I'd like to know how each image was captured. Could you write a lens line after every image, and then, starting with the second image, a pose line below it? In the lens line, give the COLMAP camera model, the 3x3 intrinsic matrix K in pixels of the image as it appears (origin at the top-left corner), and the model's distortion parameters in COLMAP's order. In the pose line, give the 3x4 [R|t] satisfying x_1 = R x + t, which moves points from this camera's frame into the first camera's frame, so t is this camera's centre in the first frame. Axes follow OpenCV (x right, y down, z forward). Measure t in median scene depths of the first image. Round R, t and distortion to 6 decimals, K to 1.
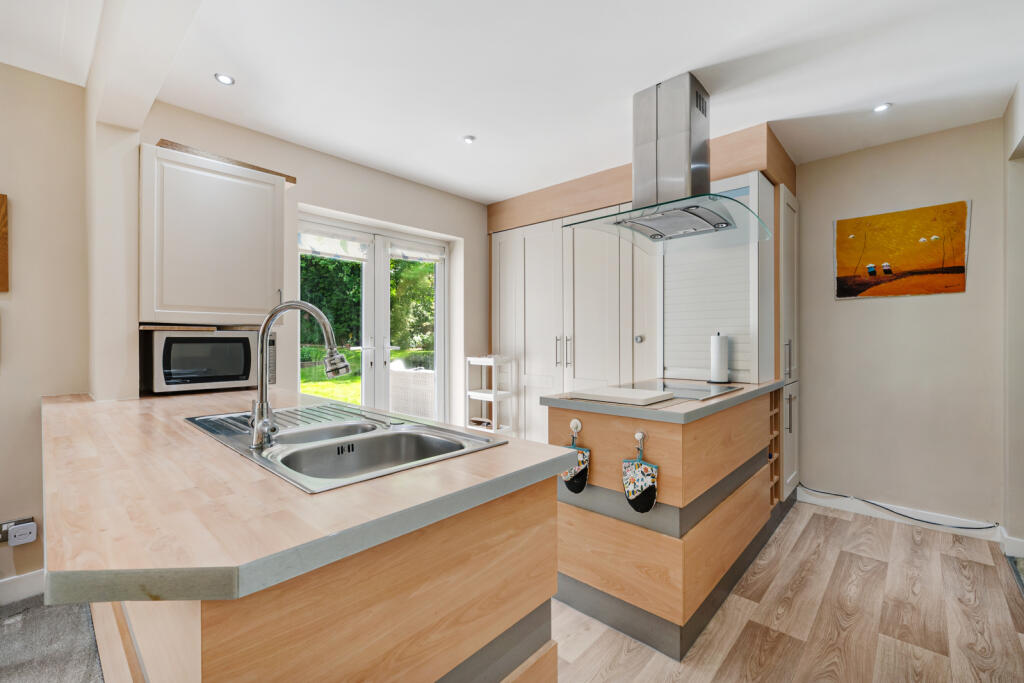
lens RADIAL K [[438.3, 0, 511.2], [0, 438.3, 339.6], [0, 0, 1]] dist [0.000338, -0.000077]
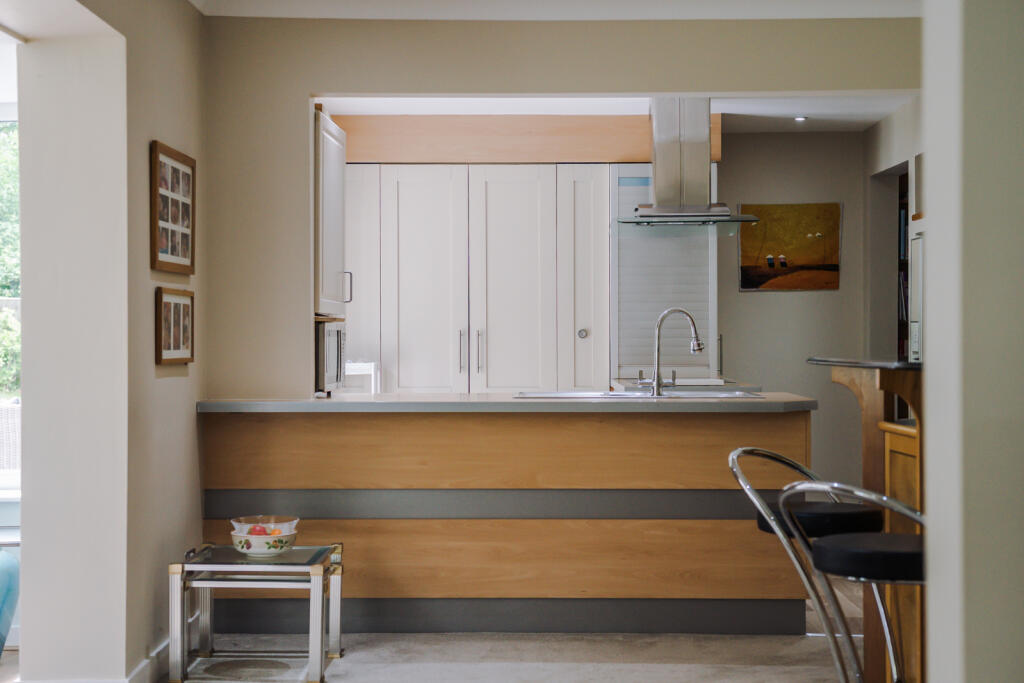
lens RADIAL K [[1474.3, 0, 512.0], [0, 1474.3, 341.2], [0, 0, 1]] dist [-0.008695, 0.000000]
pose [[0.747214, 0.000530, 0.664584, -1.740555], [0.002575, 0.999990, -0.003692, 0.024674], [-0.664579, 0.004470, 0.747205, -1.025773]]
